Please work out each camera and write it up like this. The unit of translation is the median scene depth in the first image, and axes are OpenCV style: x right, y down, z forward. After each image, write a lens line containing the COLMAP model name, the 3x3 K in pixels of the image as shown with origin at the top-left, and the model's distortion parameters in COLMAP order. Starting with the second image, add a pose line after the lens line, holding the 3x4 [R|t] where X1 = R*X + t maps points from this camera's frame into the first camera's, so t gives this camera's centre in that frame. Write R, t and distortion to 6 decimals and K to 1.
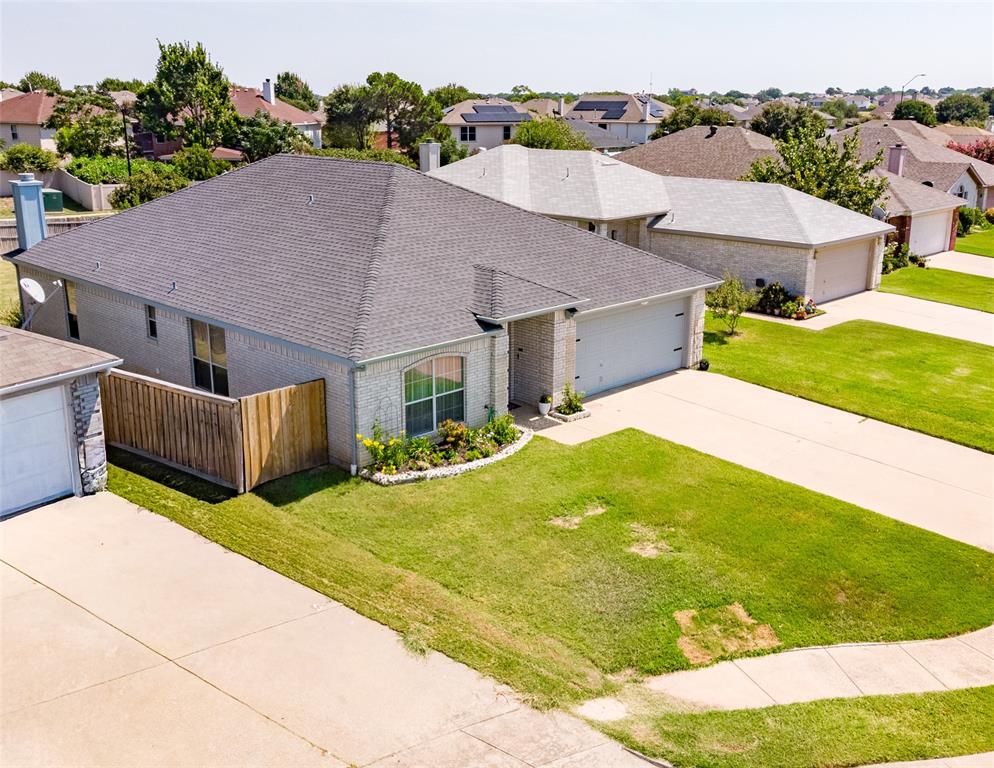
lens RADIAL K [[1001.0, 0, 473.6], [0, 1001.0, 381.6], [0, 0, 1]] dist [0.016980, -0.002996]
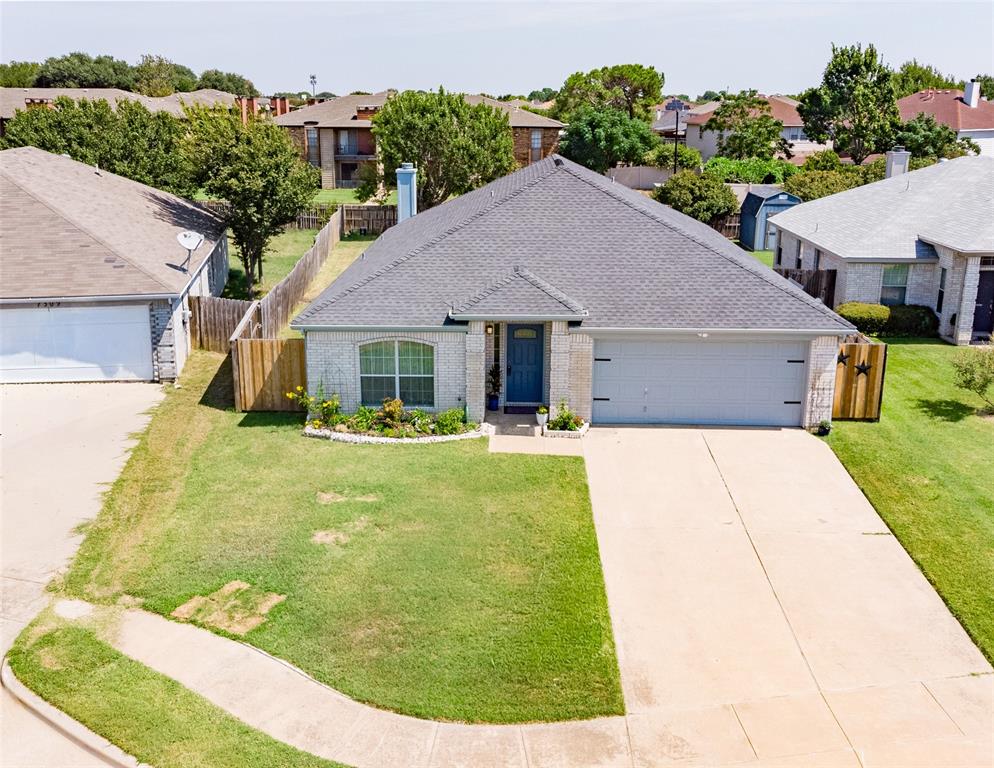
lens RADIAL K [[1001.0, 0, 473.6], [0, 1001.0, 381.6], [0, 0, 1]] dist [0.016980, -0.002996]
pose [[0.679868, 0.195662, -0.706751, 0.810383], [-0.198749, 0.976841, 0.079248, -0.083458], [0.705889, 0.086588, 0.703010, 0.305545]]
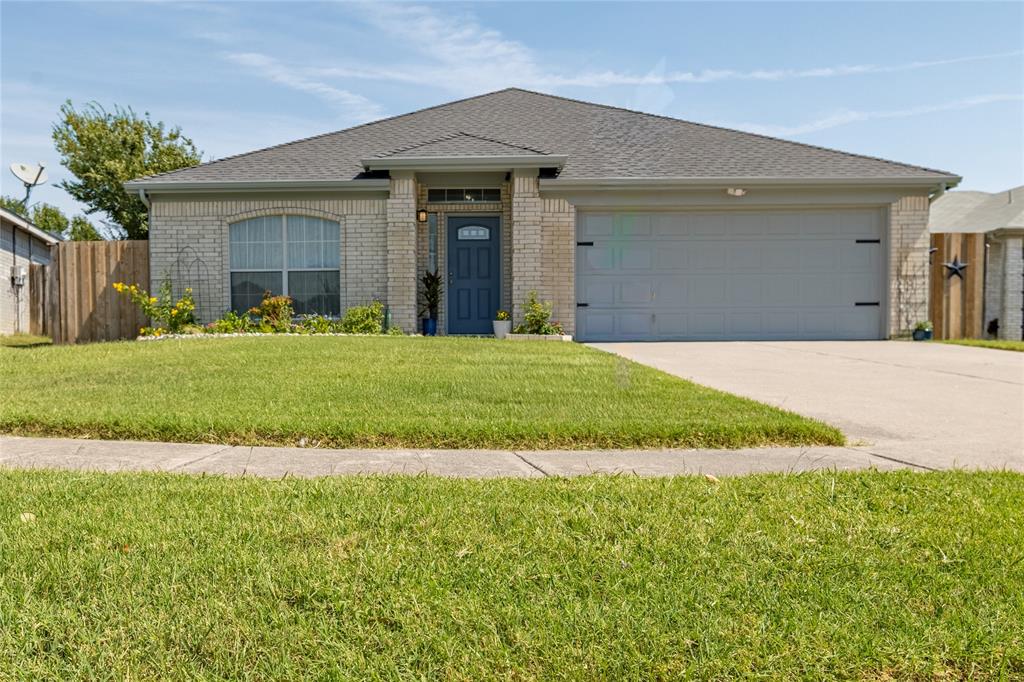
lens RADIAL K [[924.5, 0, 452.4], [0, 924.5, 387.4], [0, 0, 1]] dist [-0.006545, 0.013974]
pose [[0.705990, 0.022913, -0.707851, 0.541956], [-0.186425, 0.970241, -0.154528, 0.186162], [0.683246, 0.241056, 0.689251, 0.660418]]
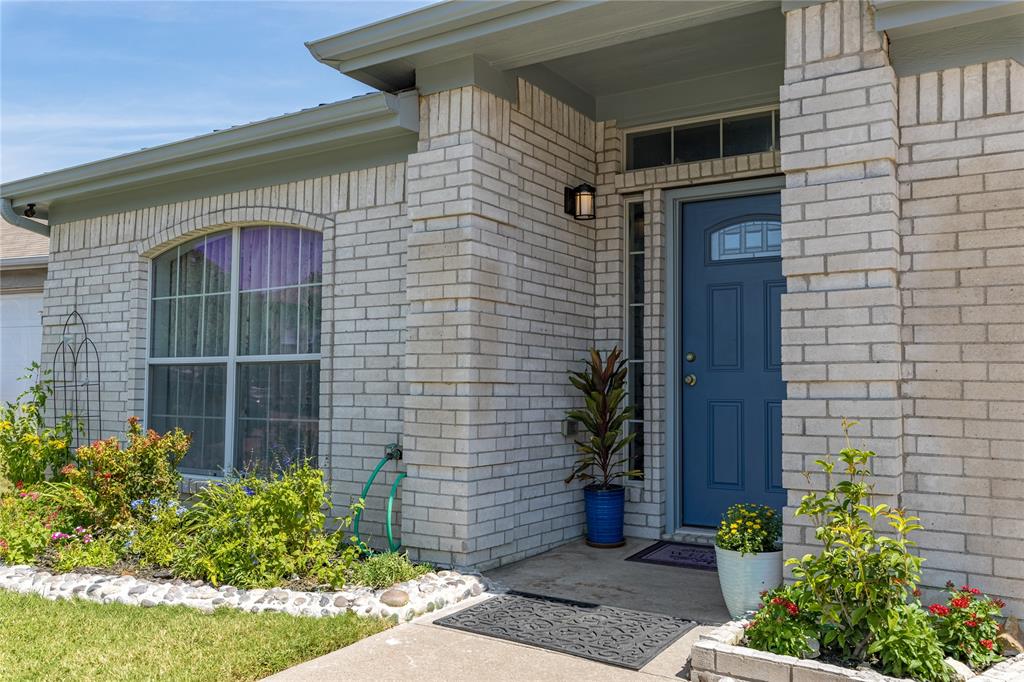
lens RADIAL K [[860.1, 0, 512.0], [0, 860.1, 341.0], [0, 0, 1]] dist [0.000327, -0.000684]
pose [[0.225322, -0.059085, -0.972491, 0.236590], [-0.274856, 0.953761, -0.121630, 0.019202], [0.934711, 0.294701, 0.198663, 1.059616]]
